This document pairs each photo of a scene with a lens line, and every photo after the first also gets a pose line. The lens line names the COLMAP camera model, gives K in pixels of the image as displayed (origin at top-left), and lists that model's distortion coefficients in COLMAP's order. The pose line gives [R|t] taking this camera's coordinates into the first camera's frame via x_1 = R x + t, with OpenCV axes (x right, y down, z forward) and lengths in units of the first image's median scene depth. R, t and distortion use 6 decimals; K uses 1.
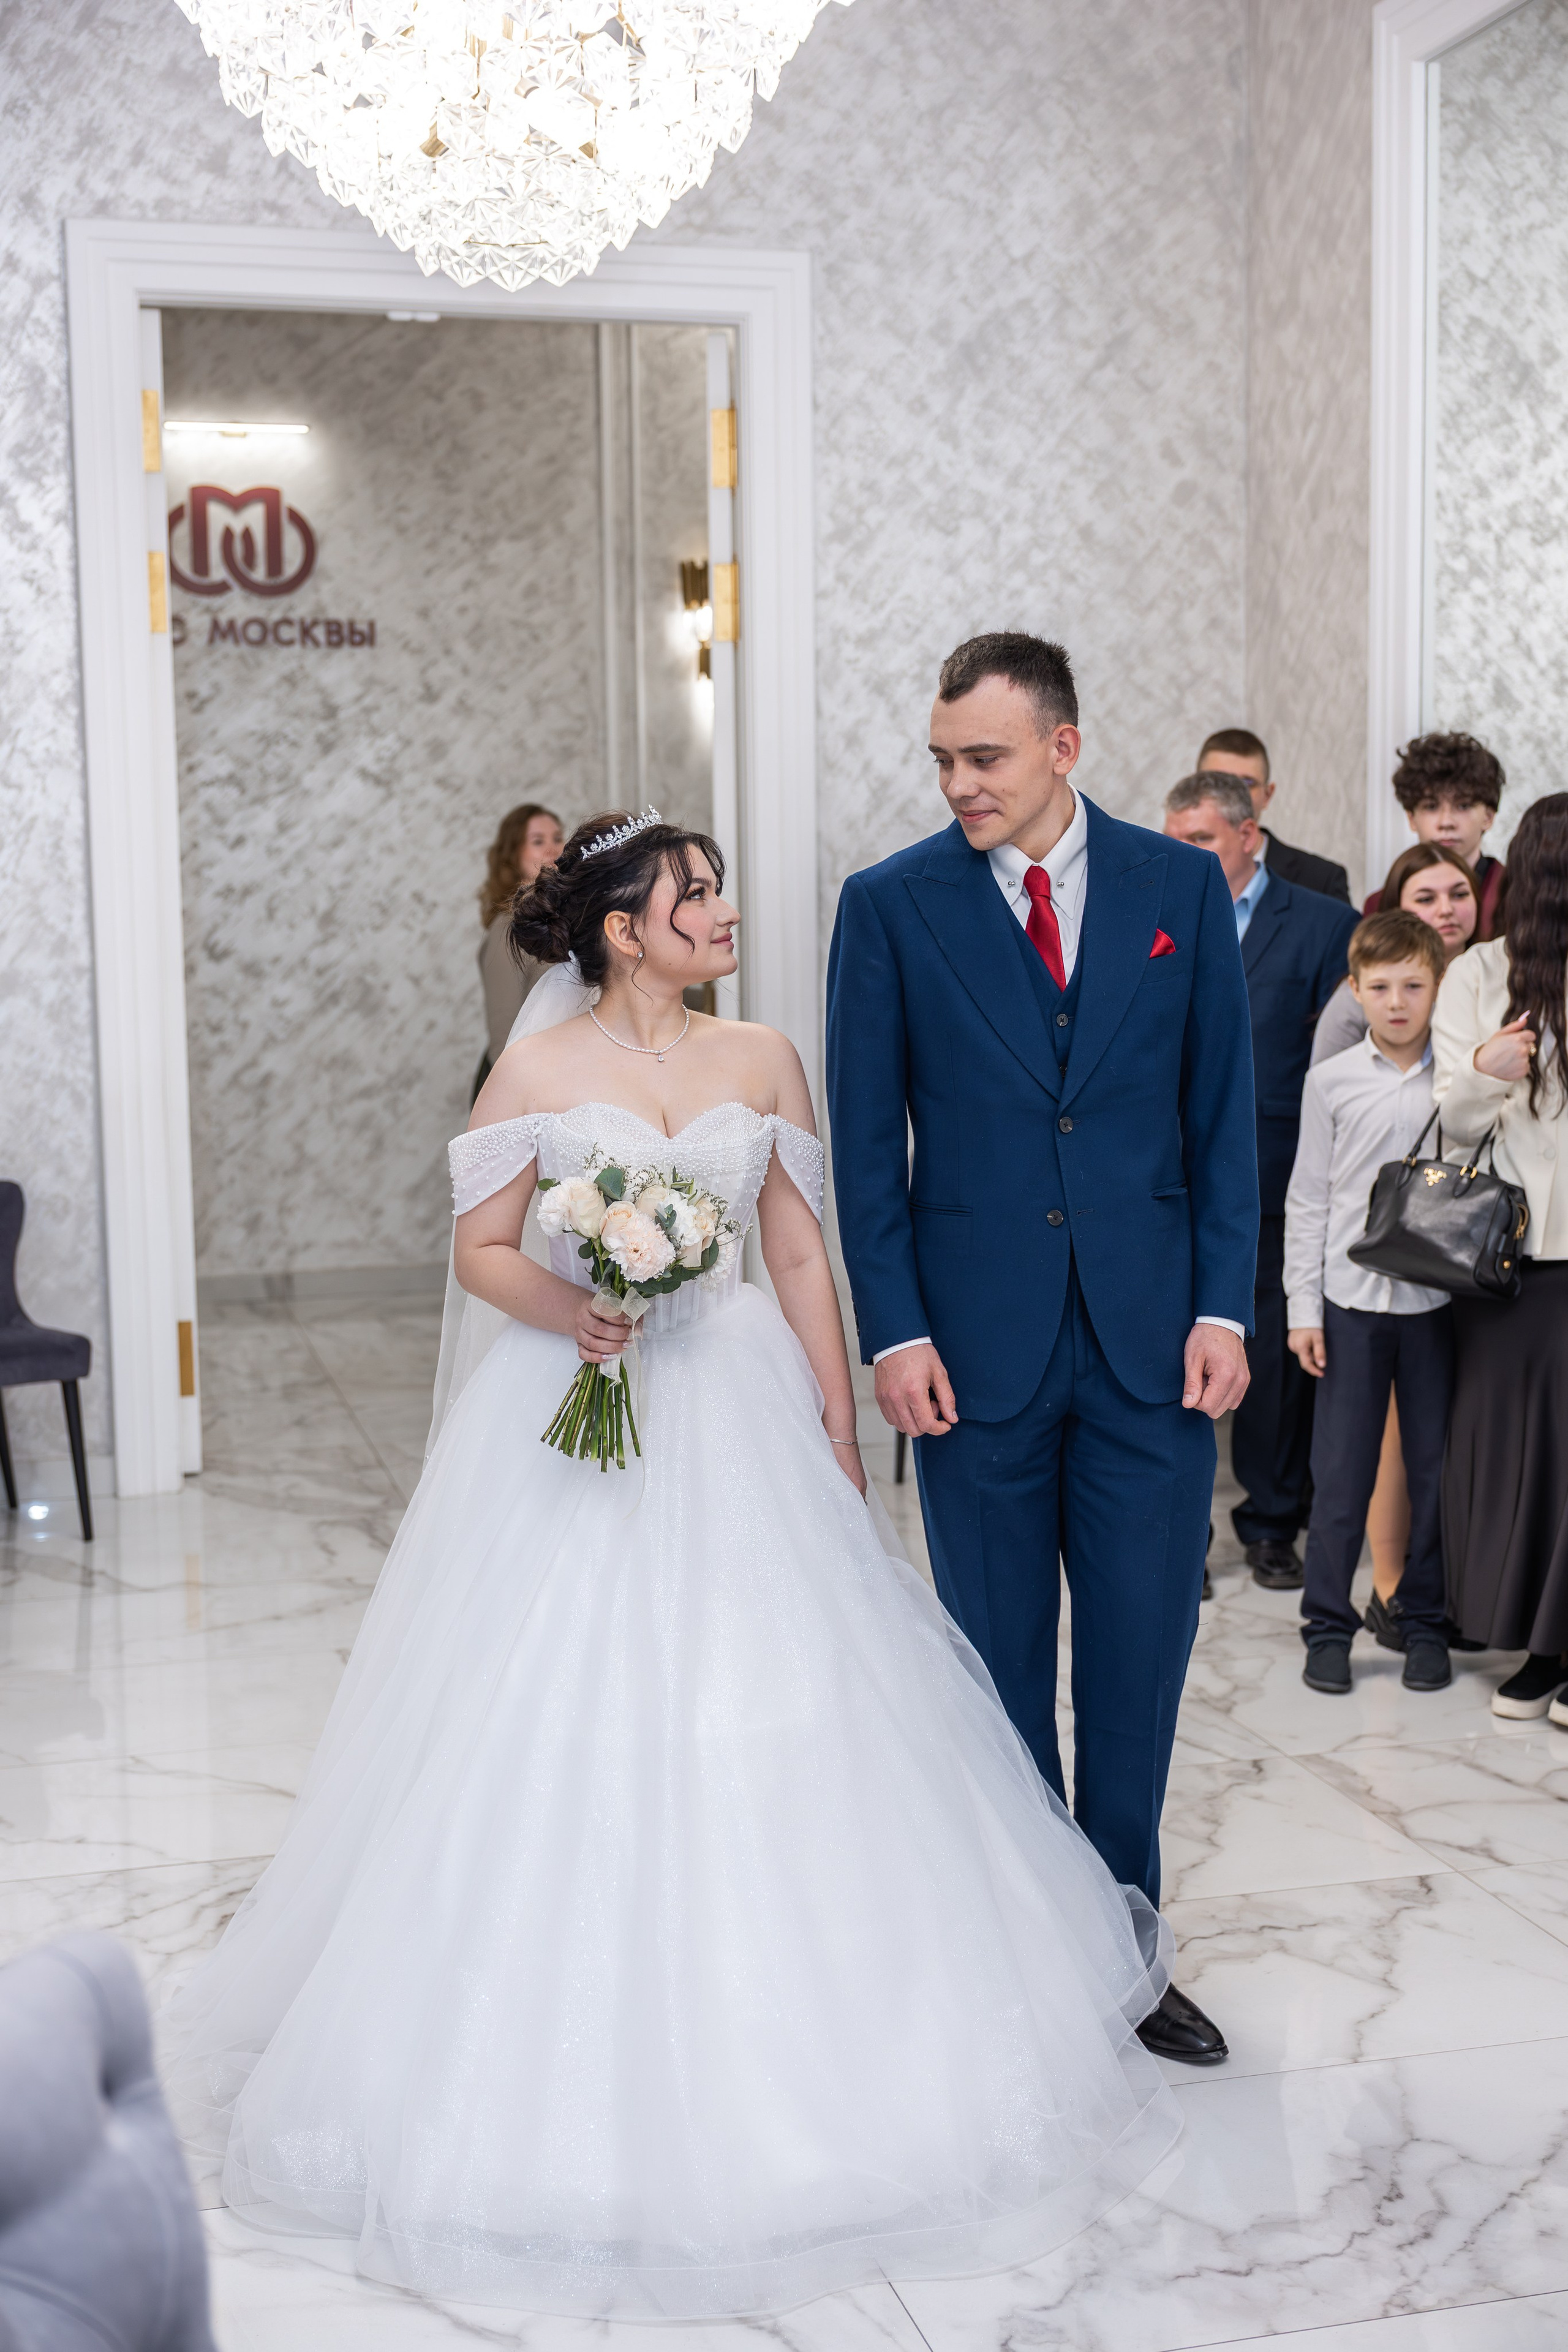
lens RADIAL K [[2762.2, 0, 771.3], [0, 2762.2, 1196.0], [0, 0, 1]] dist [0.048315, -0.143435]
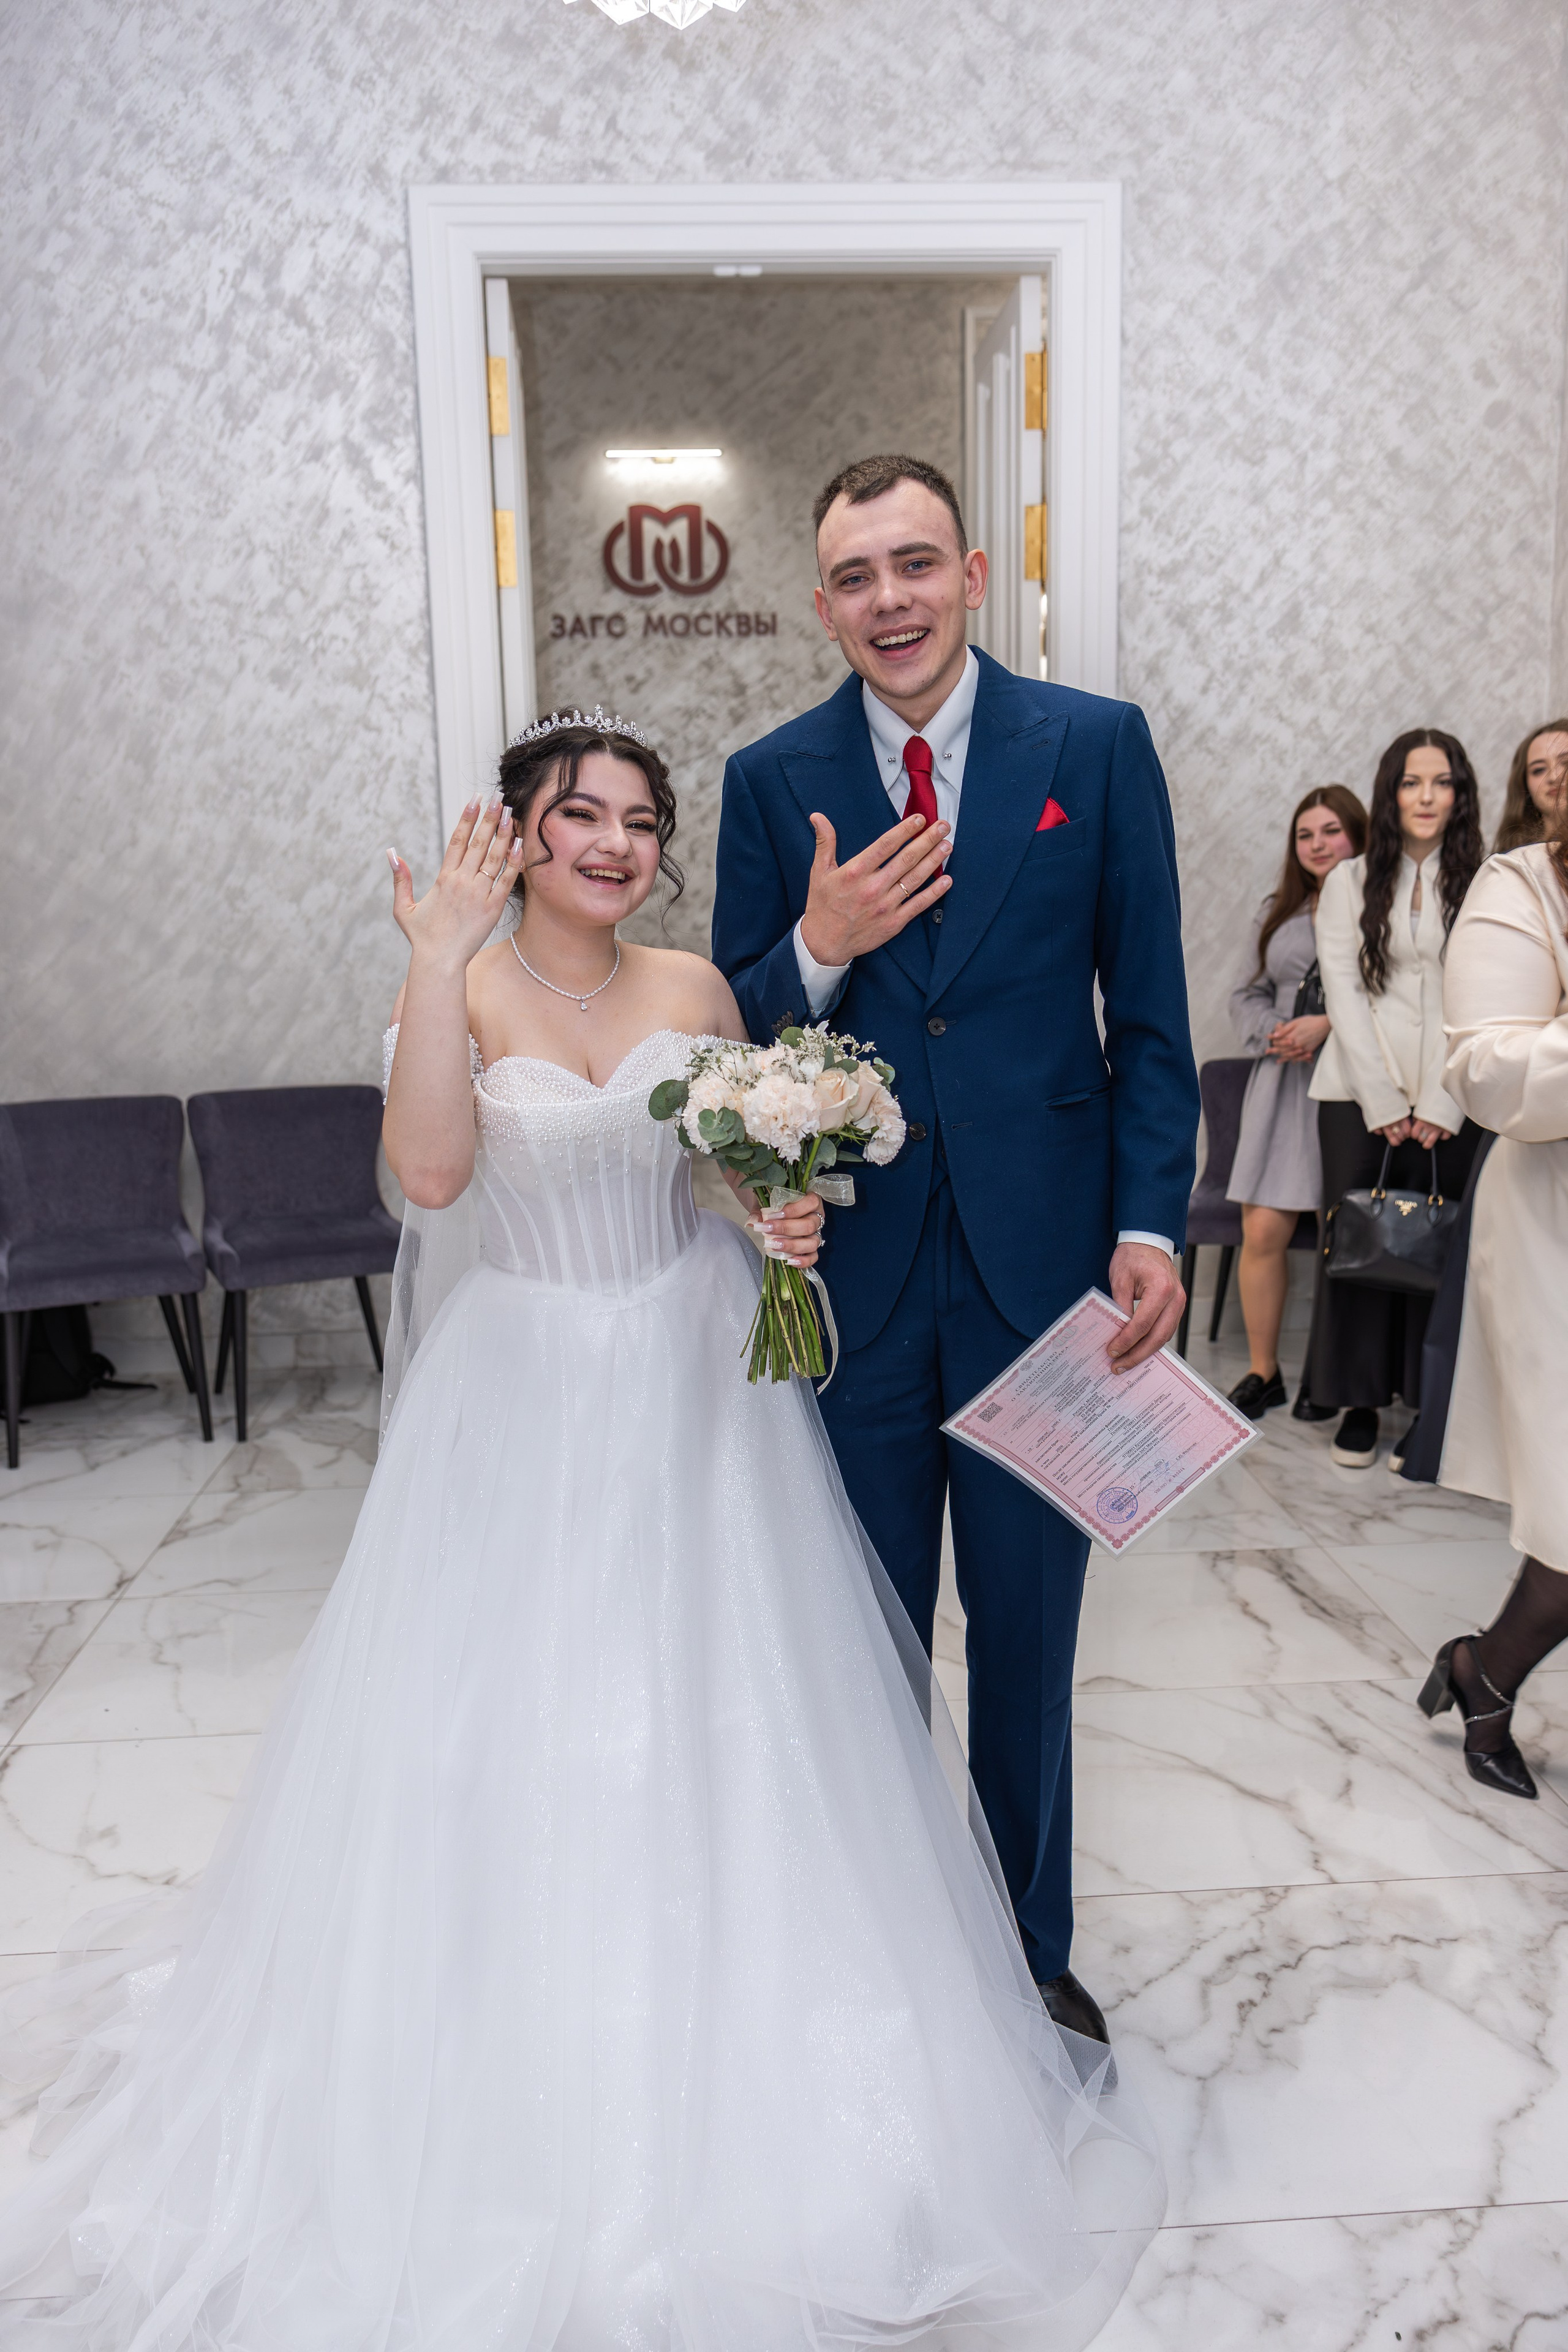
lens RADIAL K [[1810.6, 0, 770.2], [0, 1810.6, 1177.8], [0, 0, 1]] dist [0.033121, -0.045143]
pose [[0.981318, 0.023212, -0.190986, 0.022750], [-0.010521, 0.997685, 0.067192, -0.018019], [0.192104, -0.063928, 0.979290, 0.285258]]
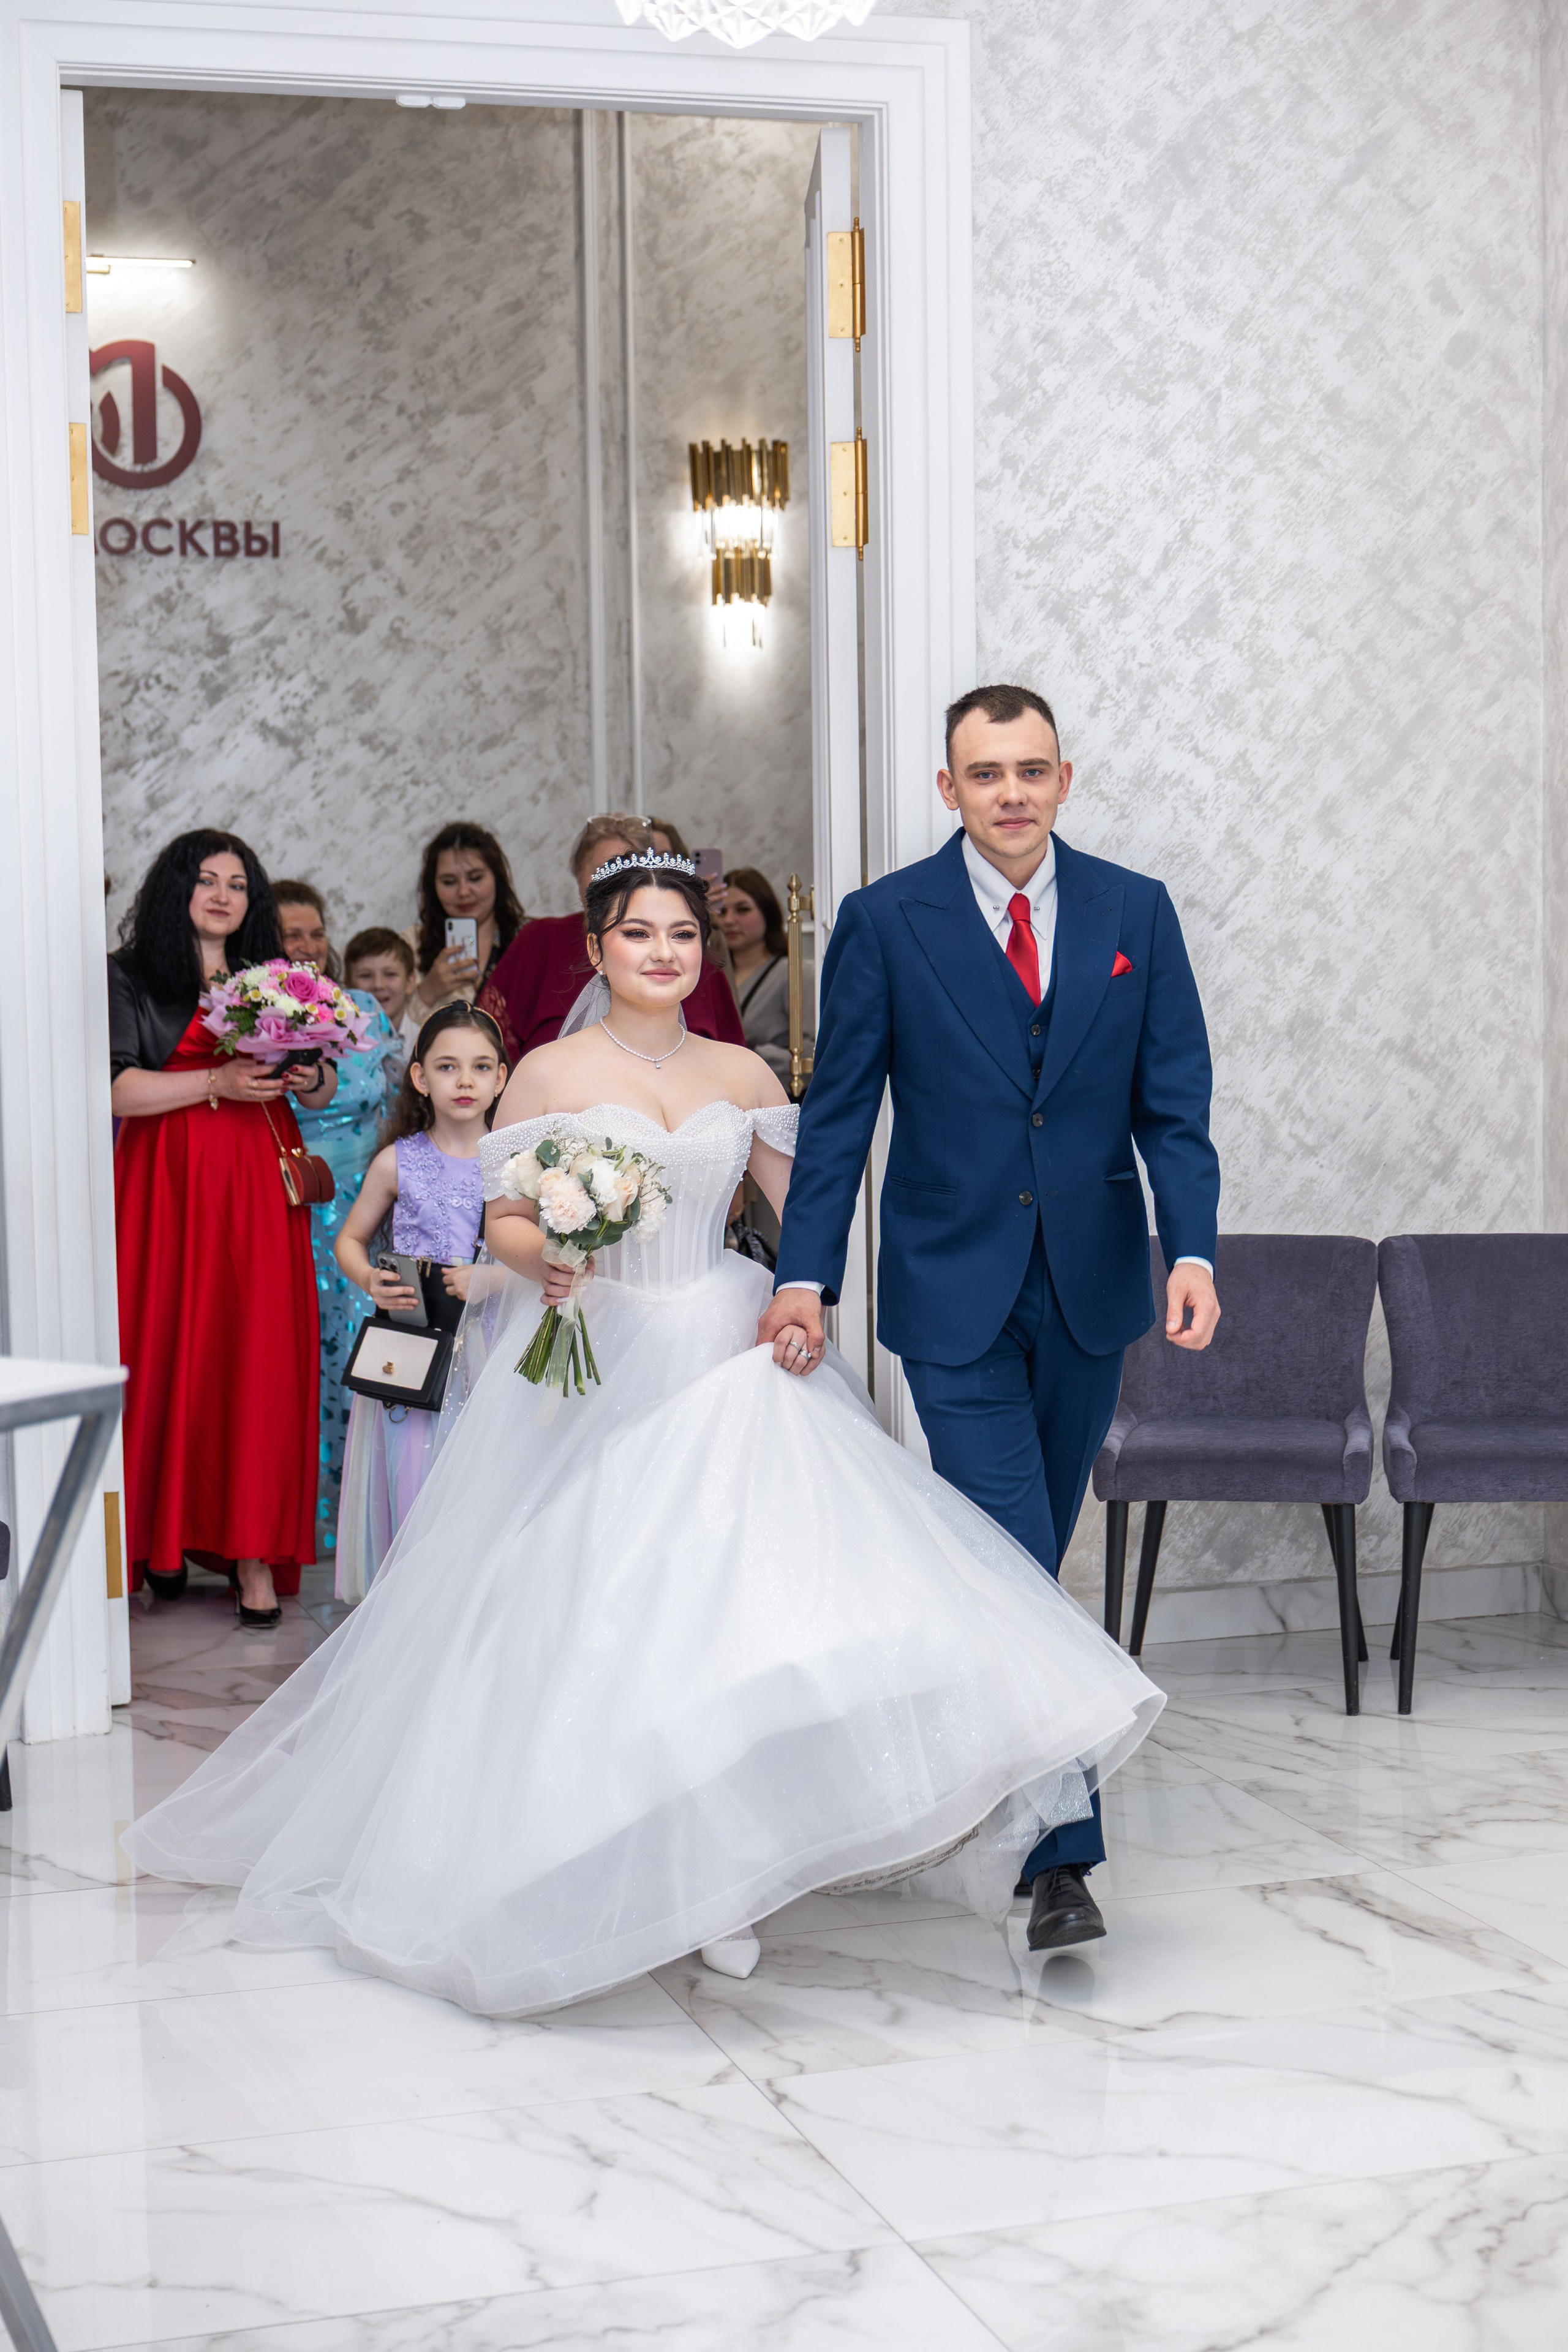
lens RADIAL K [[3608.6, 0, 784.0], [0, 3608.6, 1176.0], [0, 0, 1]] dist [0.039225, -0.314705]
pose [[0.998767, -0.006627, 0.049194, -0.080855], [0.008013, 0.999575, -0.028027, -0.008656], [-0.048987, 0.028387, 0.998396, 0.056748]]
